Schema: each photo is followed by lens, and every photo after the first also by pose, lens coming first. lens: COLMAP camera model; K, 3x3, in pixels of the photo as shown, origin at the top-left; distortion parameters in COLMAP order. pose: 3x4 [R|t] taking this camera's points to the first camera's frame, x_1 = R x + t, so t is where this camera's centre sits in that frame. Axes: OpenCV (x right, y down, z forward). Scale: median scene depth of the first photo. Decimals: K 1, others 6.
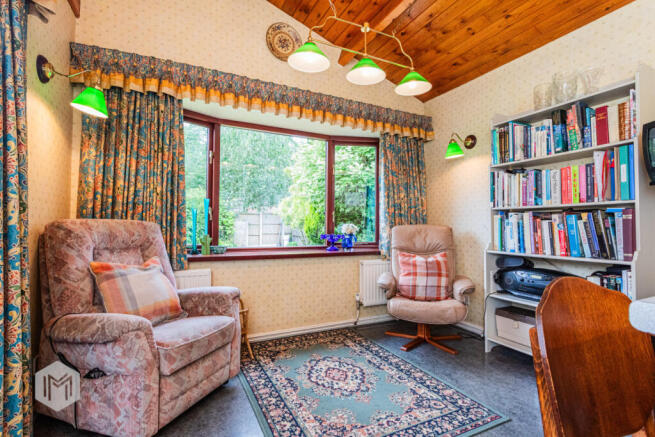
lens RADIAL K [[310.0, 0, 327.2], [0, 310.0, 217.8], [0, 0, 1]] dist [0.001617, -0.000237]
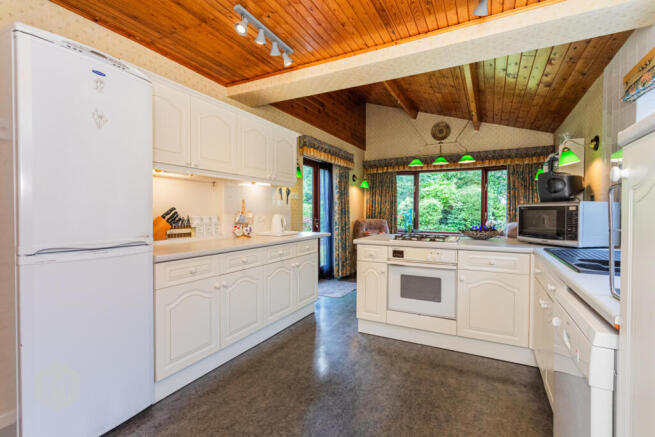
lens RADIAL K [[310.0, 0, 327.2], [0, 310.0, 217.8], [0, 0, 1]] dist [0.001617, -0.000237]
pose [[0.584701, 0.010332, -0.811183, 1.365993], [0.022369, 0.999333, 0.028852, -0.092210], [0.810941, -0.035015, 0.584080, -1.030536]]
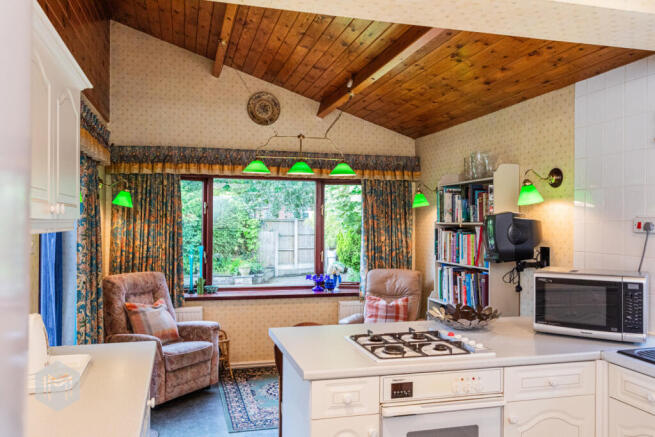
lens RADIAL K [[528.9, 0, 328.4], [0, 528.9, 217.6], [0, 0, 1]] dist [0.008225, 0.000277]
pose [[0.981280, -0.001215, -0.192585, 0.587296], [0.004439, 0.999857, 0.016310, -0.249831], [0.192538, -0.016860, 0.981145, -1.087903]]
